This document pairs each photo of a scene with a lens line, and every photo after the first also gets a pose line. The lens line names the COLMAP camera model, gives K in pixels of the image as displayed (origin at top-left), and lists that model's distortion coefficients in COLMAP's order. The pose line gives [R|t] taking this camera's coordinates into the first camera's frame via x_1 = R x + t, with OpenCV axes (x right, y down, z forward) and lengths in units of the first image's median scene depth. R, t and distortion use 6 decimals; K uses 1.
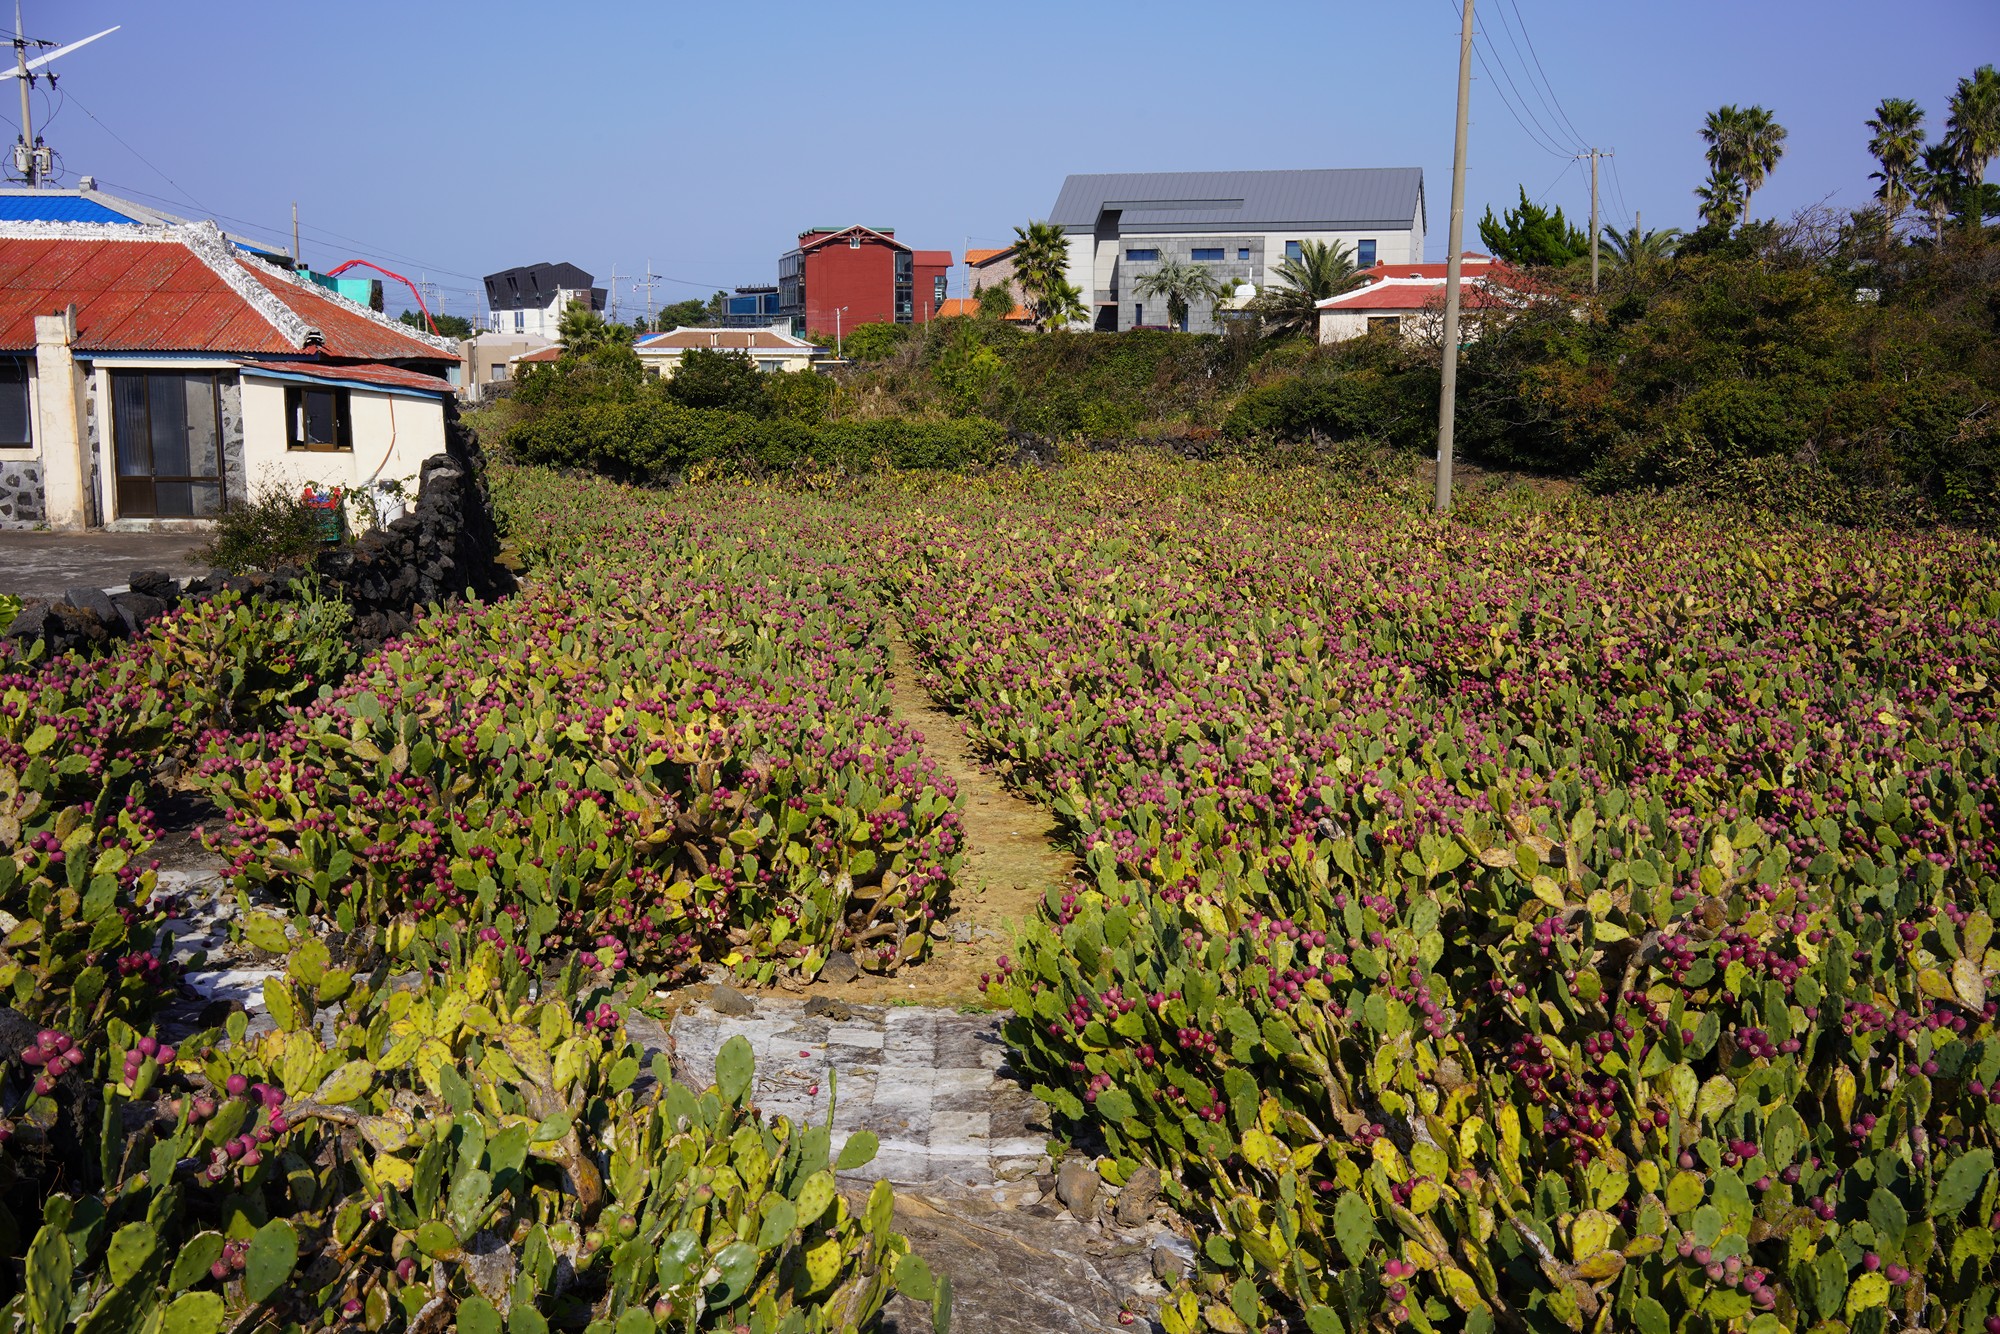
lens RADIAL K [[1998.5, 0, 998.9], [0, 1998.5, 671.4], [0, 0, 1]] dist [0.024498, 0.000000]
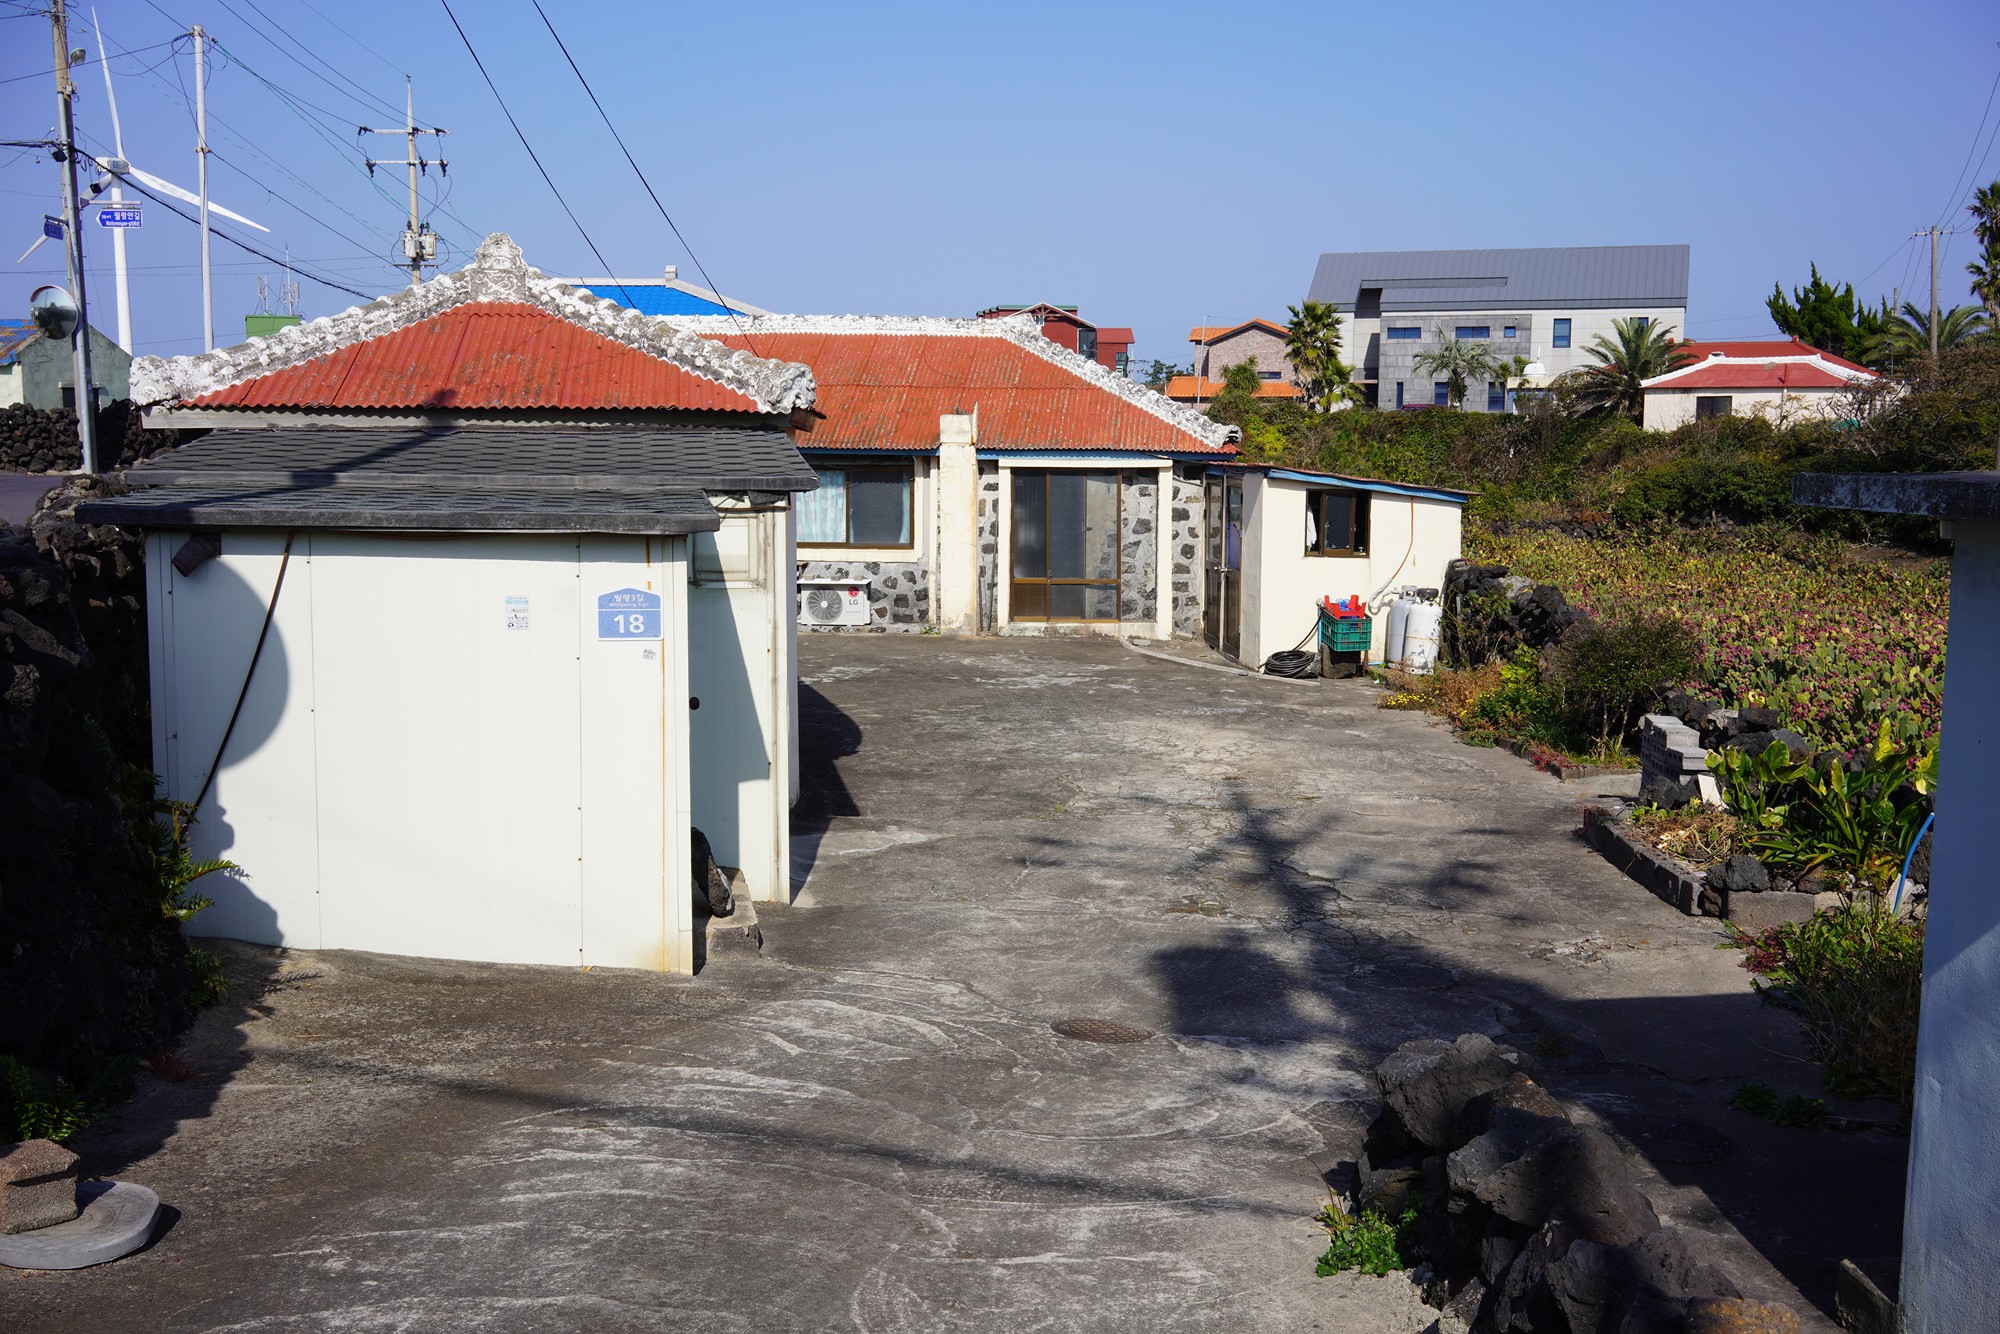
lens RADIAL K [[1998.5, 0, 1001.1], [0, 1998.5, 664.3], [0, 0, 1]] dist [0.024498, 0.000000]
pose [[0.999523, 0.003675, -0.030651, -0.125083], [-0.004877, 0.999218, -0.039236, -0.005448], [0.030483, 0.039367, 0.998760, 0.011962]]
